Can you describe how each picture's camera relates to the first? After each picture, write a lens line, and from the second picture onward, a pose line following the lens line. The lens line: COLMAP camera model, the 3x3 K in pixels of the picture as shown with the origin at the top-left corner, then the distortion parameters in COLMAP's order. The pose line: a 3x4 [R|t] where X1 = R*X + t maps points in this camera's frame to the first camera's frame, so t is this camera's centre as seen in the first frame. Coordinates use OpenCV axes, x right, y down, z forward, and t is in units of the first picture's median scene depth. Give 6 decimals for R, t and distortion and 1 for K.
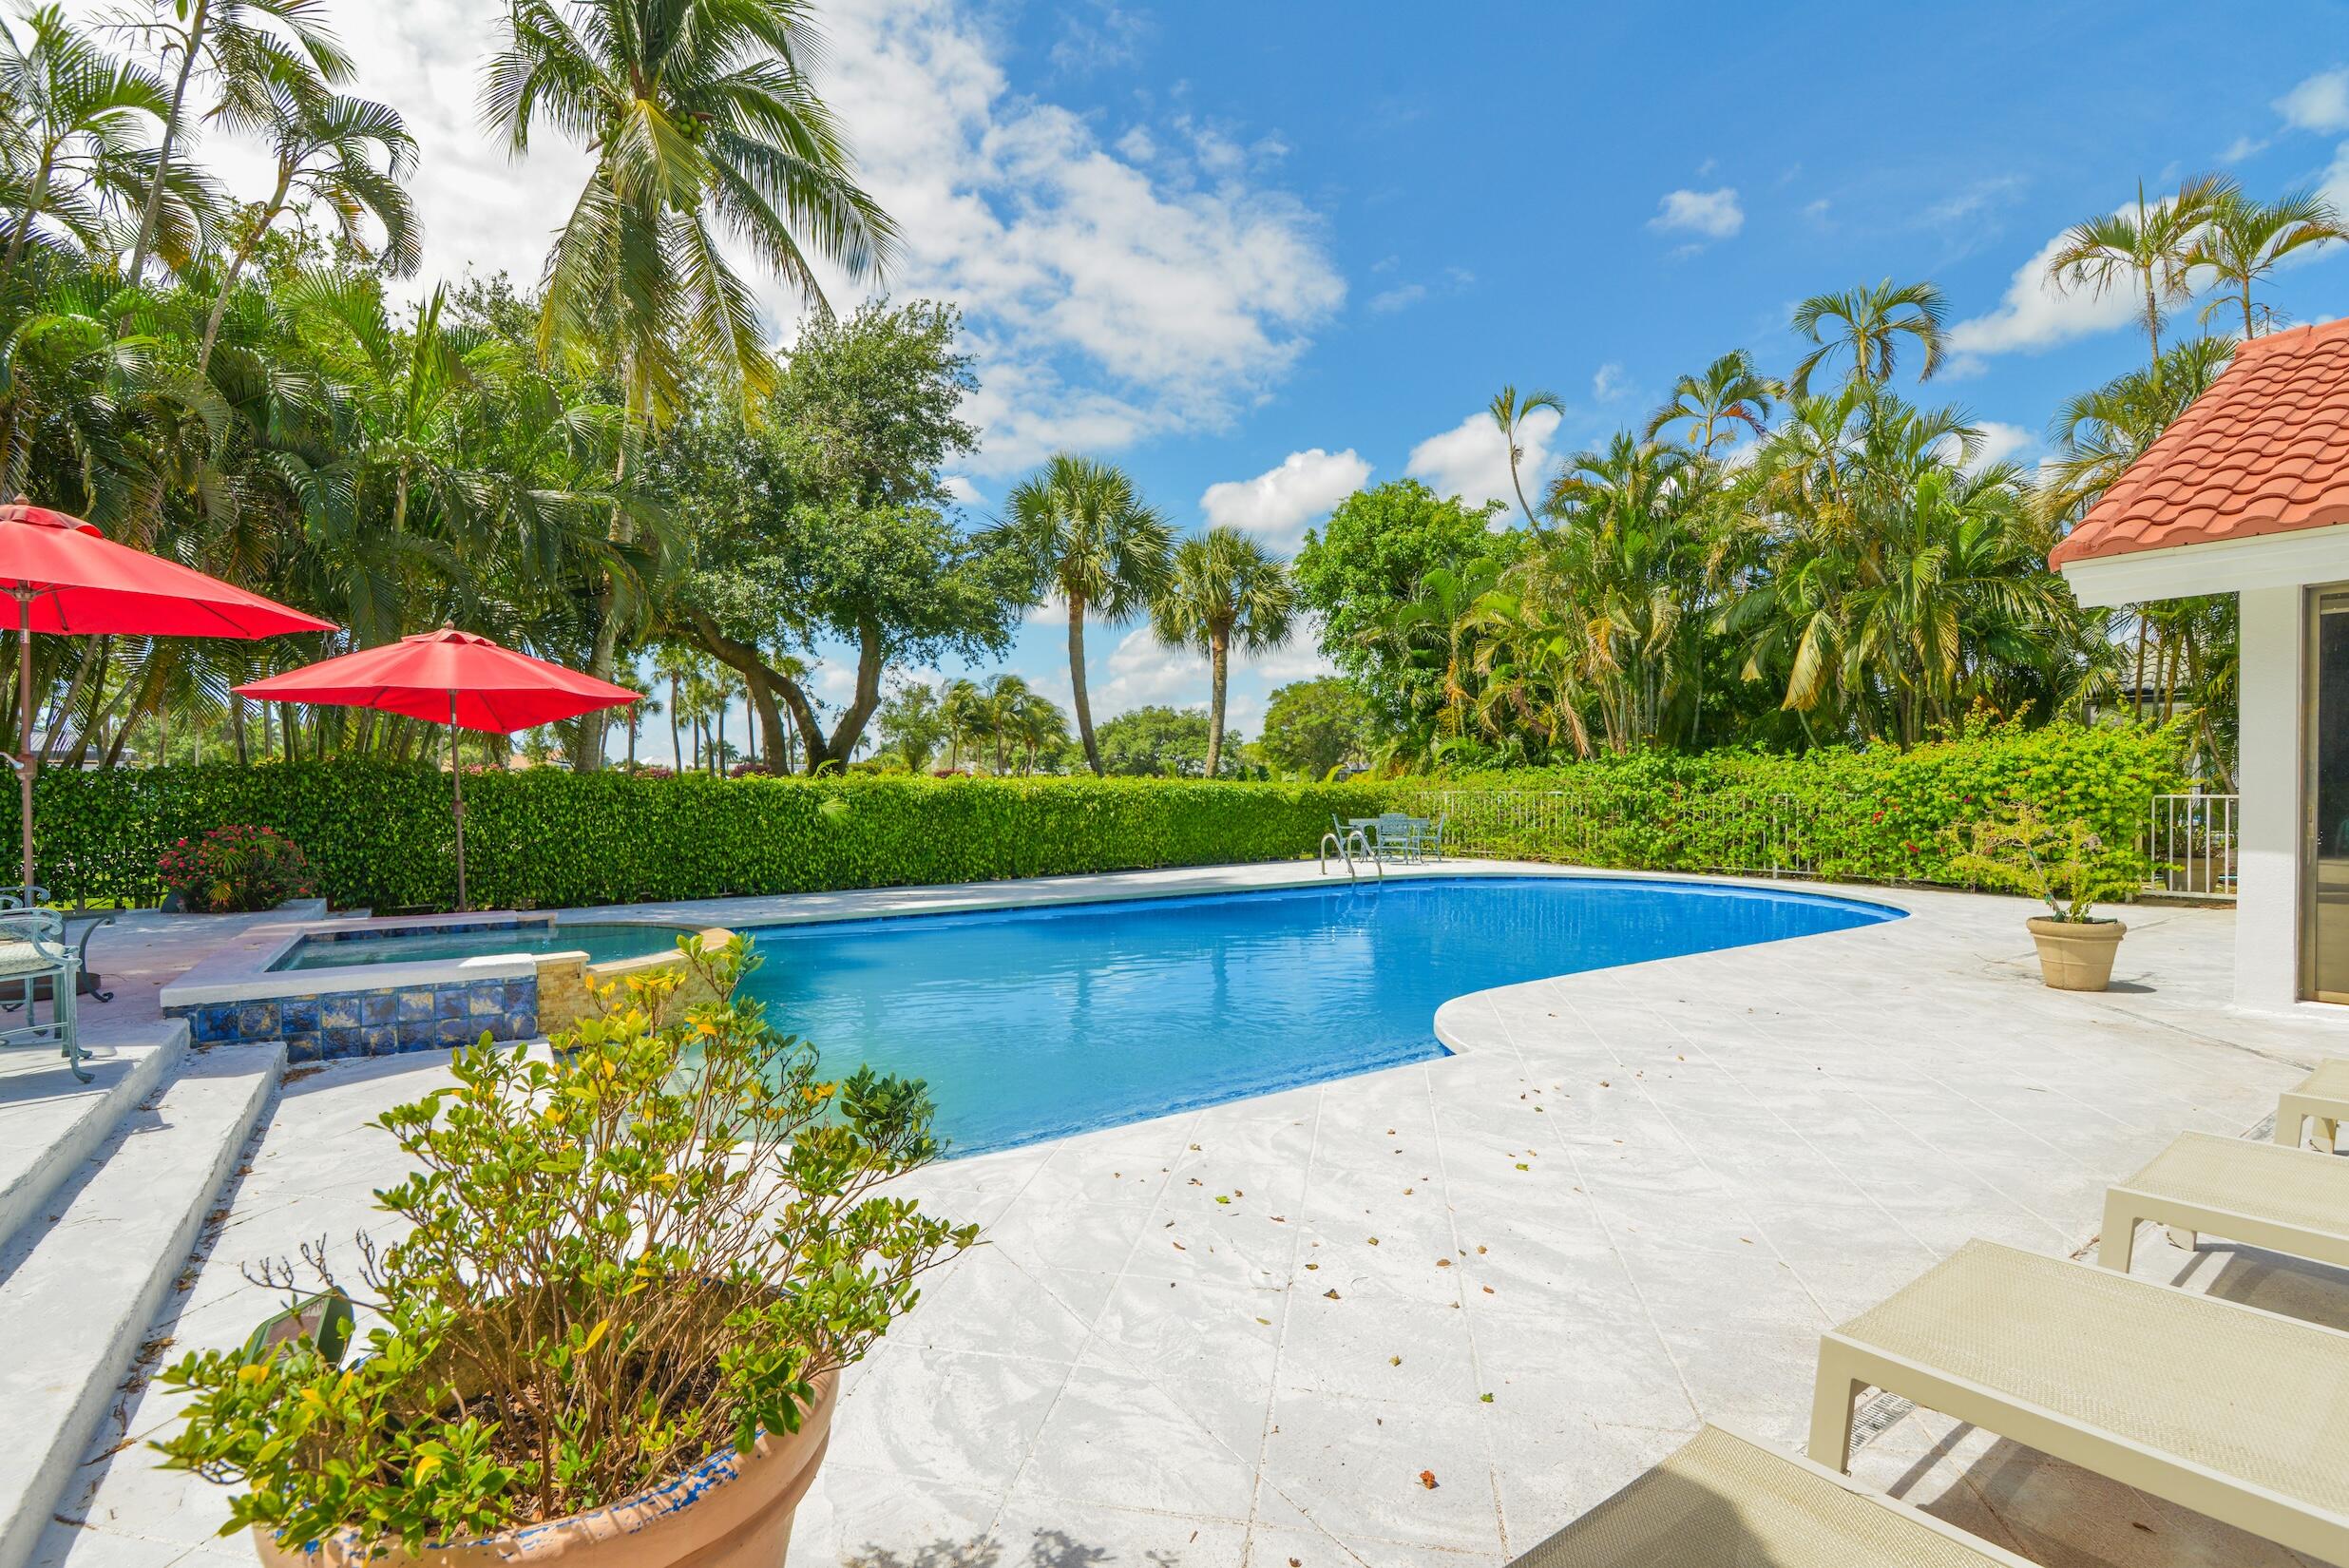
lens RADIAL K [[1088.5, 0, 1154.0], [0, 1088.5, 798.4], [0, 0, 1]] dist [-0.024943, 0.000572]
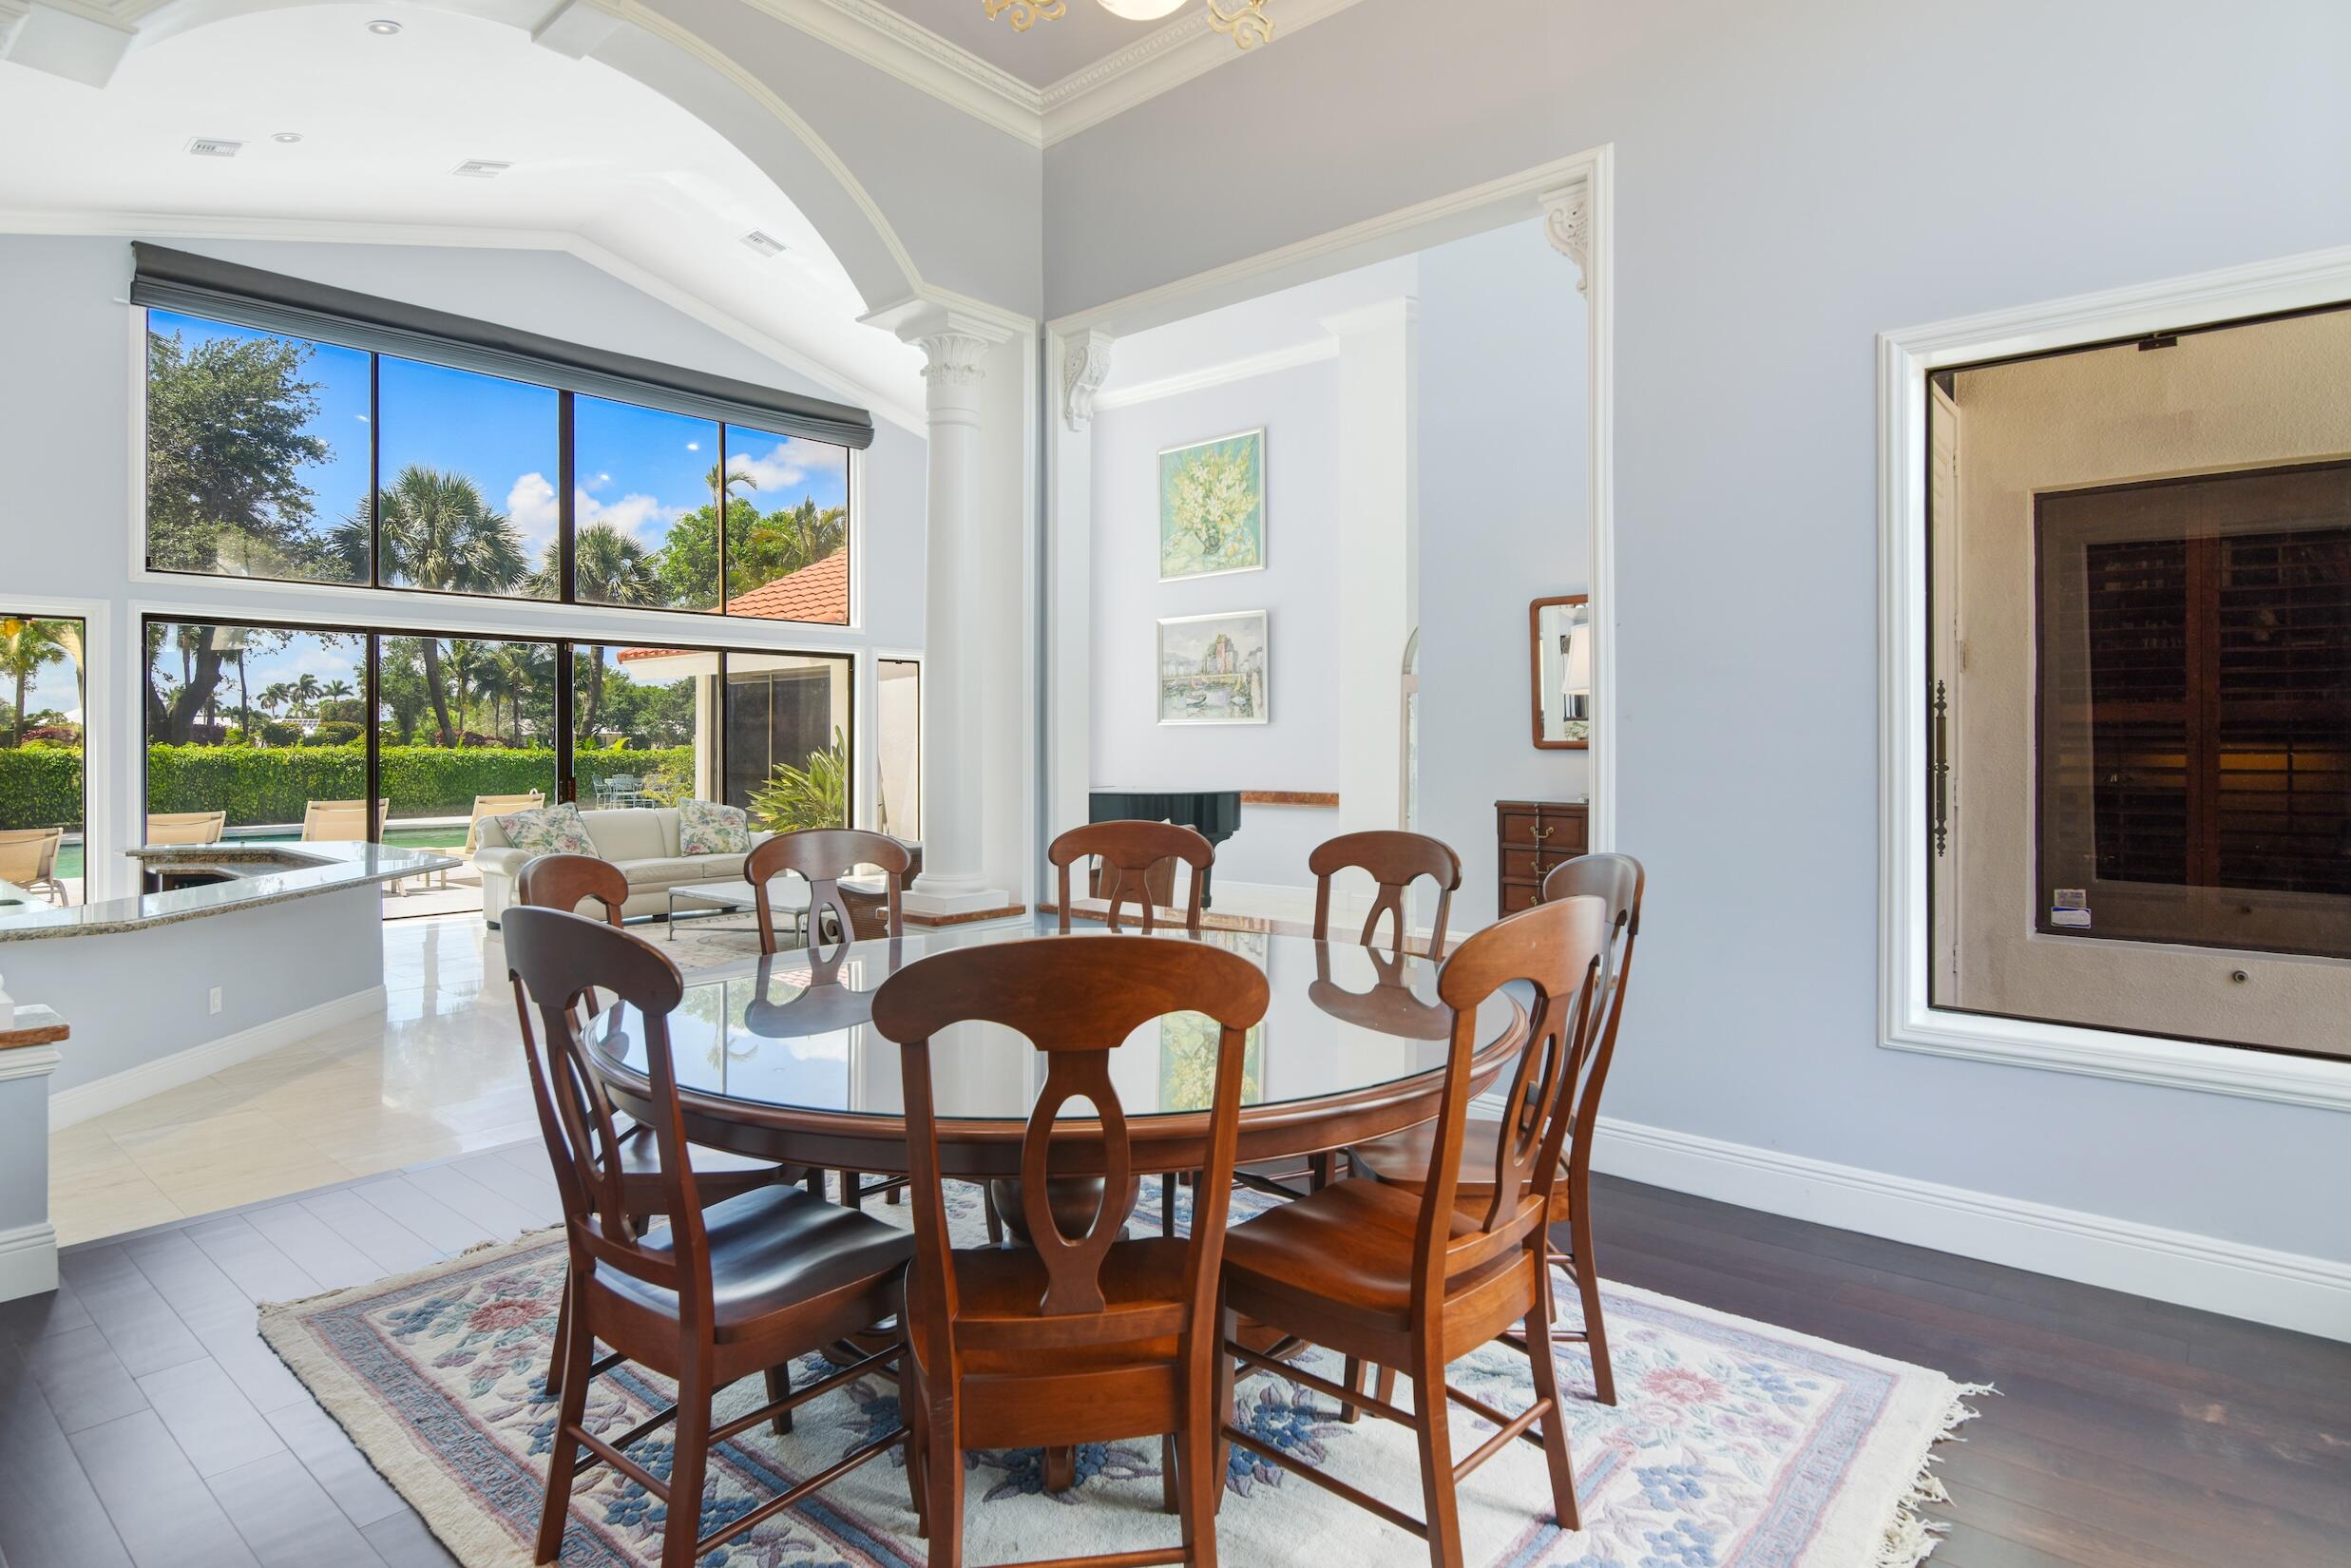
lens RADIAL K [[1274.1, 0, 1165.1], [0, 1274.1, 737.6], [0, 0, 1]] dist [-0.002288, 0.002467]
pose [[0.965992, 0.003470, 0.258550, 0.483926], [0.001246, 0.999836, -0.018072, -0.000994], [-0.258571, 0.017779, 0.965829, -0.746699]]
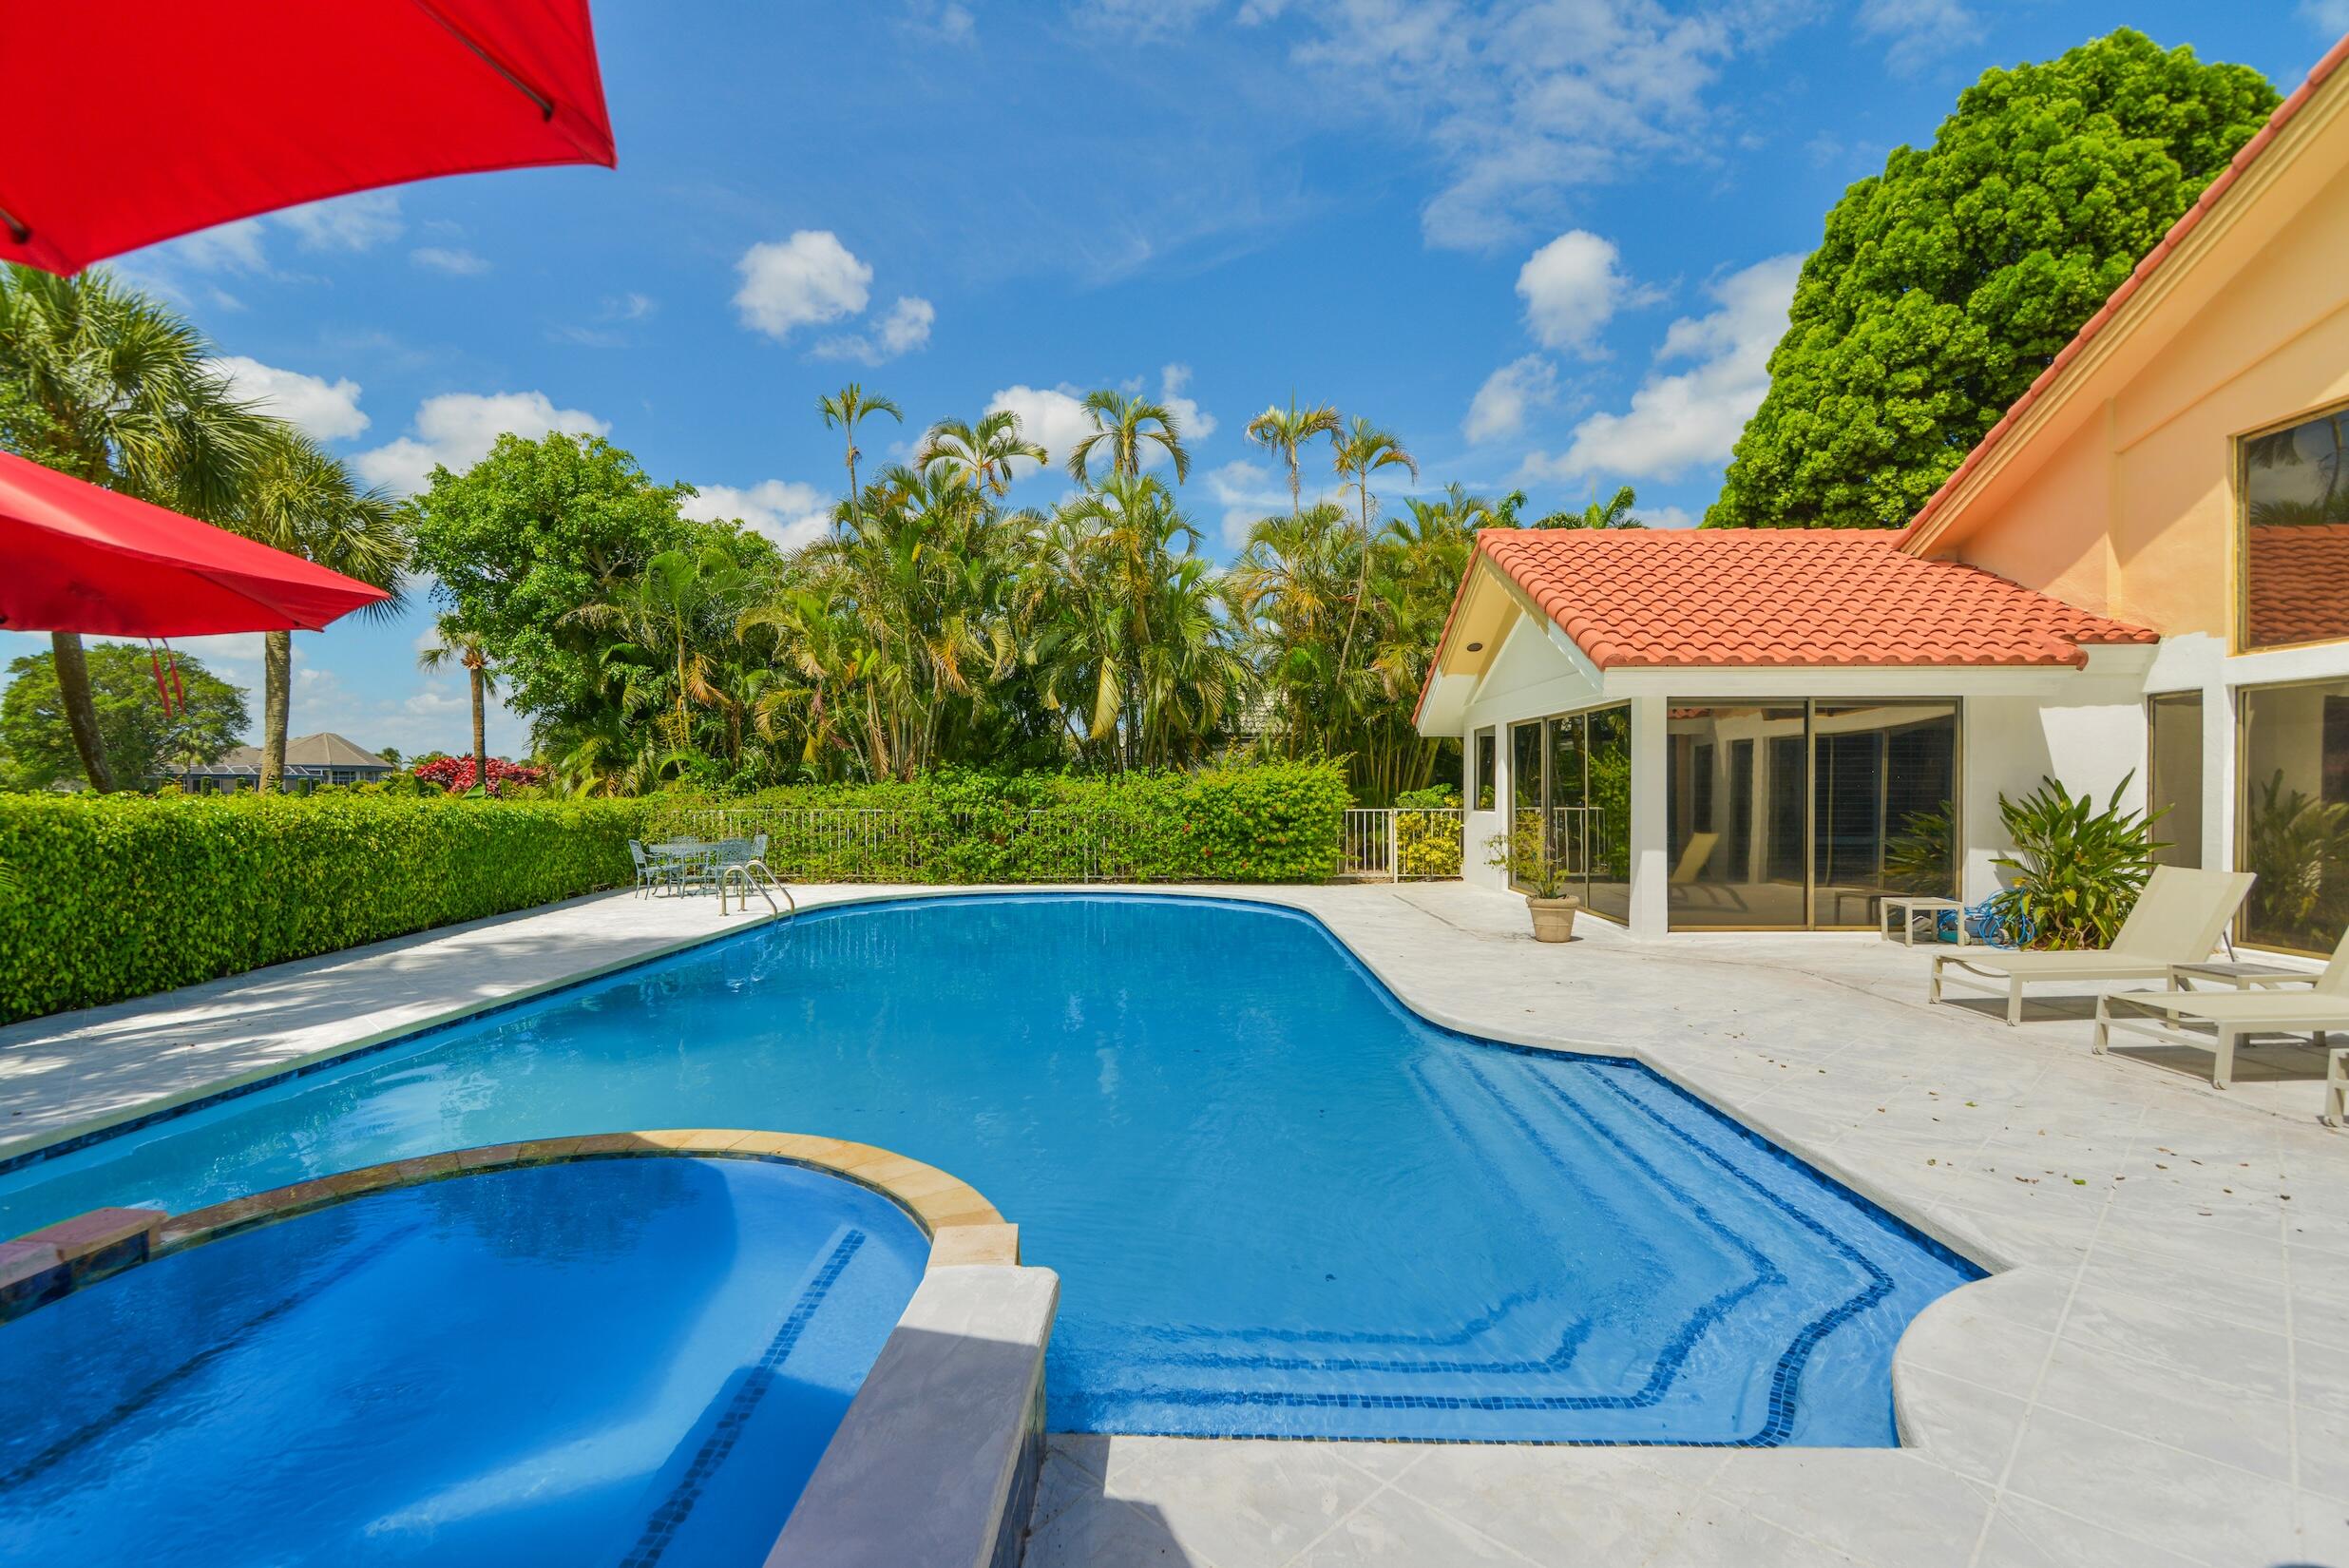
lens RADIAL K [[1088.5, 0, 1164.9], [0, 1088.5, 802.0], [0, 0, 1]] dist [-0.024943, 0.000572]
pose [[0.558324, -0.006387, 0.829598, -0.328625], [0.009723, 0.999952, 0.001155, -0.012950], [-0.829566, 0.007422, 0.558359, 0.265304]]
